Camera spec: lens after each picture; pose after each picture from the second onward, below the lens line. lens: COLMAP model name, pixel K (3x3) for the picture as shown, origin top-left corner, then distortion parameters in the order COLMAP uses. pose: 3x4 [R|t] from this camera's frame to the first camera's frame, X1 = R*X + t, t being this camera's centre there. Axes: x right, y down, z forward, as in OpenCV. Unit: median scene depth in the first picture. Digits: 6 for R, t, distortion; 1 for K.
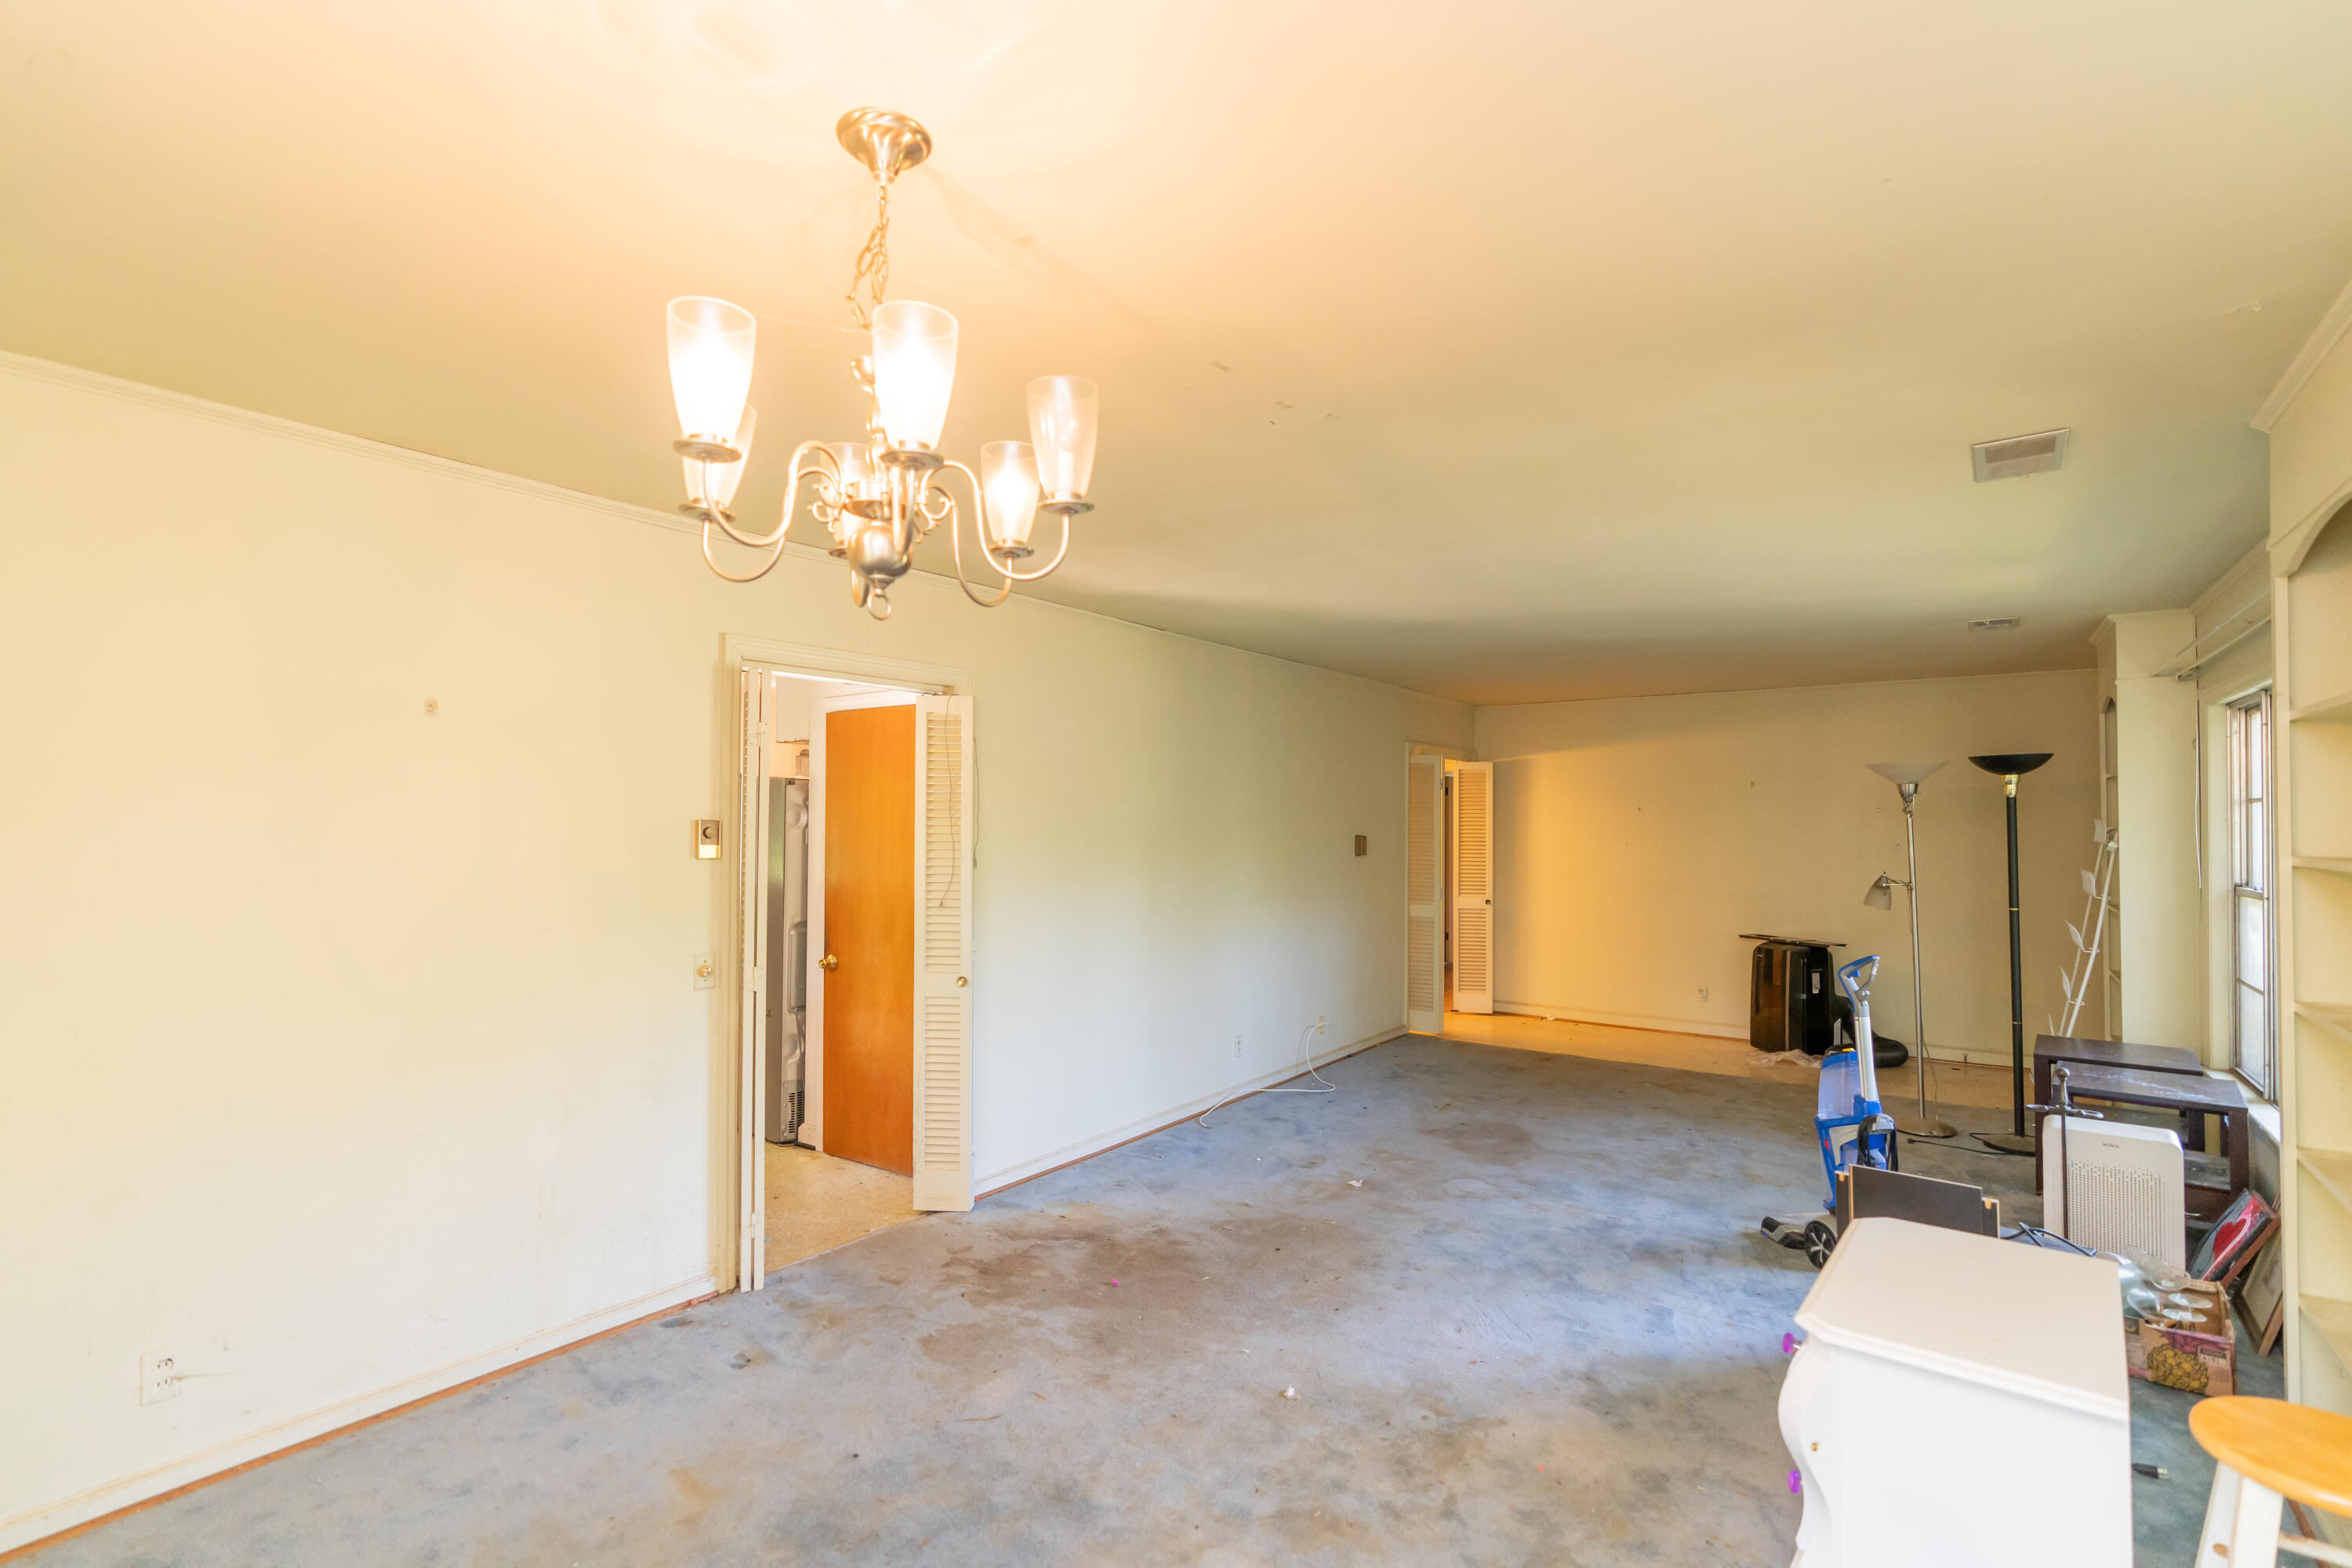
lens RADIAL K [[1064.9, 0, 1178.9], [0, 1064.9, 802.4], [0, 0, 1]] dist [-0.005128, 0.001043]
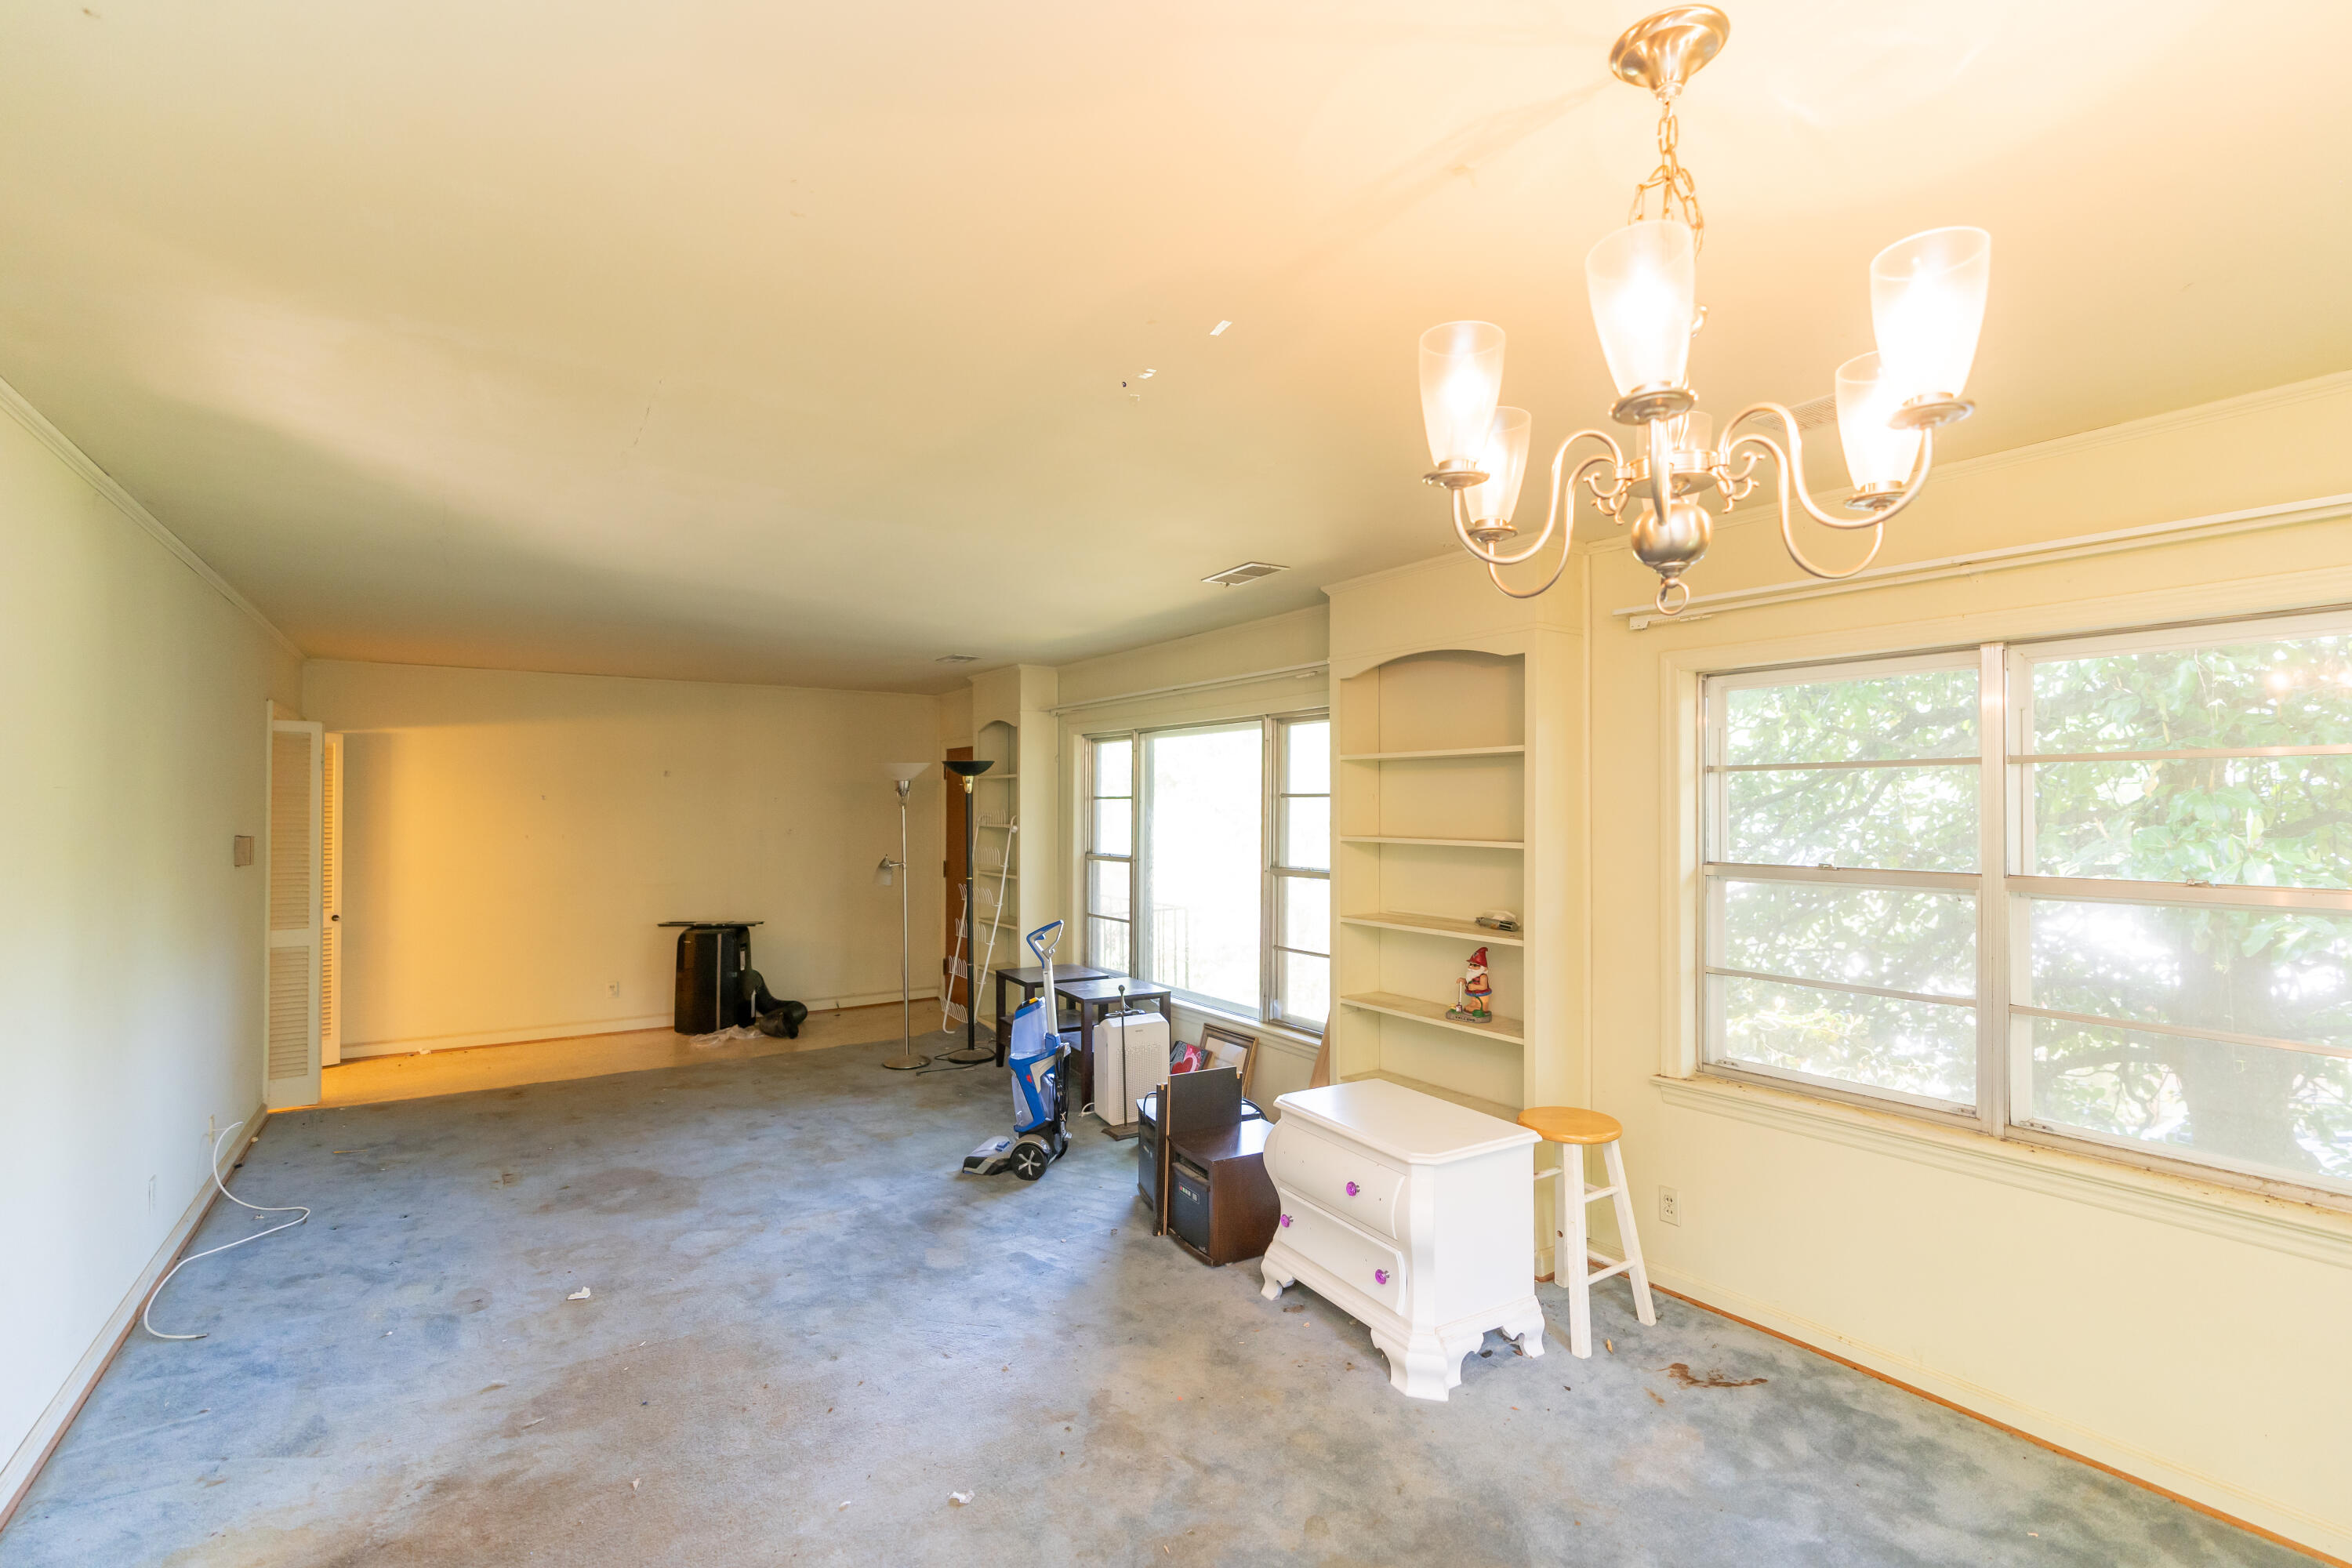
lens RADIAL K [[1054.6, 0, 1173.9], [0, 1054.6, 803.6], [0, 0, 1]] dist [-0.005200, 0.001161]
pose [[0.352329, -0.000096, 0.935876, -0.372148], [-0.017059, 0.999833, 0.006525, -0.005434], [-0.935721, -0.018264, 0.352269, 0.329644]]
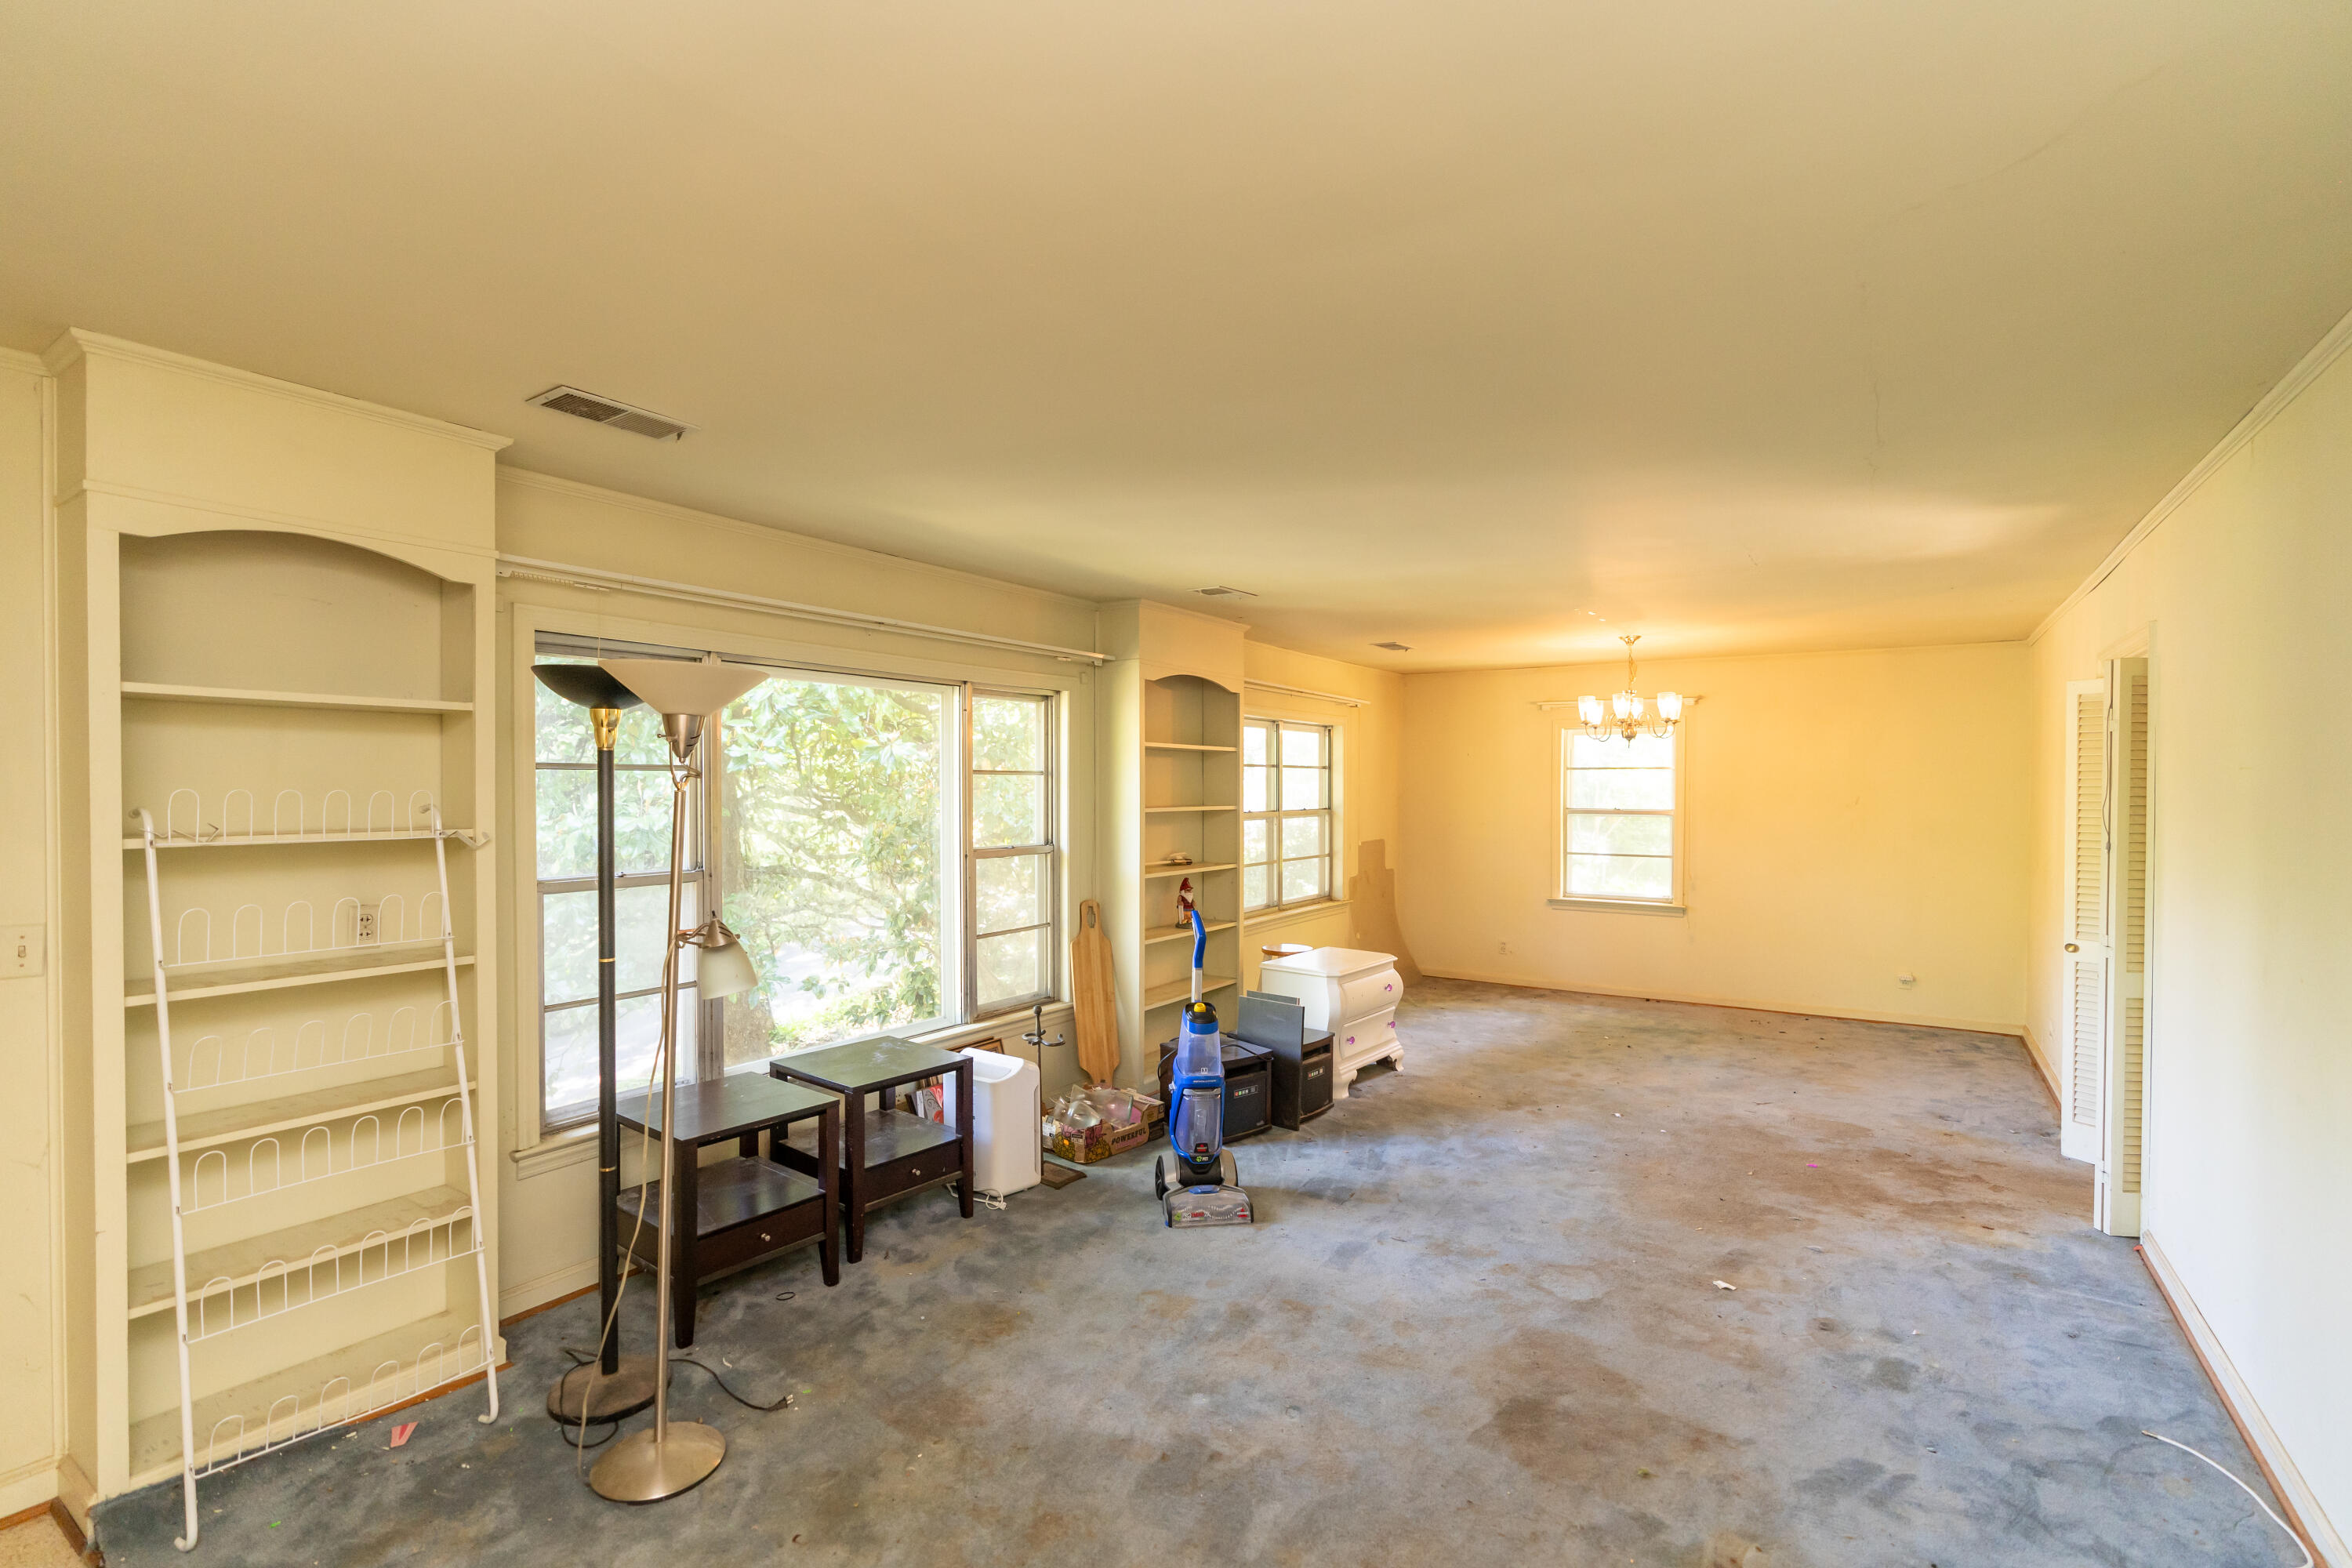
lens RADIAL K [[1064.9, 0, 1178.9], [0, 1064.9, 802.4], [0, 0, 1]] dist [-0.005128, 0.001043]
pose [[-0.998292, -0.014209, -0.056663, 0.564768], [-0.014348, 0.999895, 0.002043, 0.028343], [0.056628, 0.002852, -0.998391, 1.644282]]
